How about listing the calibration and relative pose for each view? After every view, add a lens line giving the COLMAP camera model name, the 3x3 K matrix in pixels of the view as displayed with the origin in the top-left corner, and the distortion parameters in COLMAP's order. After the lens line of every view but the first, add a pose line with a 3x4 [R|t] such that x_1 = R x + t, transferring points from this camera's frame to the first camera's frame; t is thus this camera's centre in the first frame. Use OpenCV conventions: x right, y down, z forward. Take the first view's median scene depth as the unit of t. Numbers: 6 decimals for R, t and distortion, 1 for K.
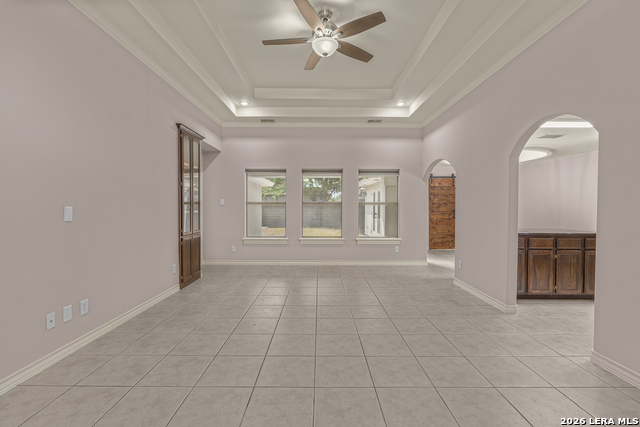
lens RADIAL K [[284.6, 0, 320.0], [0, 284.6, 213.5], [0, 0, 1]] dist [-0.001167, 0.000044]
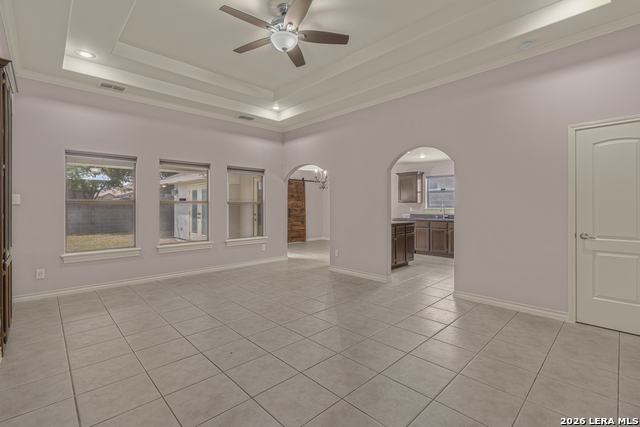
lens RADIAL K [[289.7, 0, 320.2], [0, 289.7, 206.8], [0, 0, 1]] dist [-0.002189, 0.000270]
pose [[0.724717, -0.006544, 0.689015, -0.310891], [0.020293, 0.999724, -0.011849, -0.004100], [-0.688747, 0.022569, 0.724650, 0.114255]]
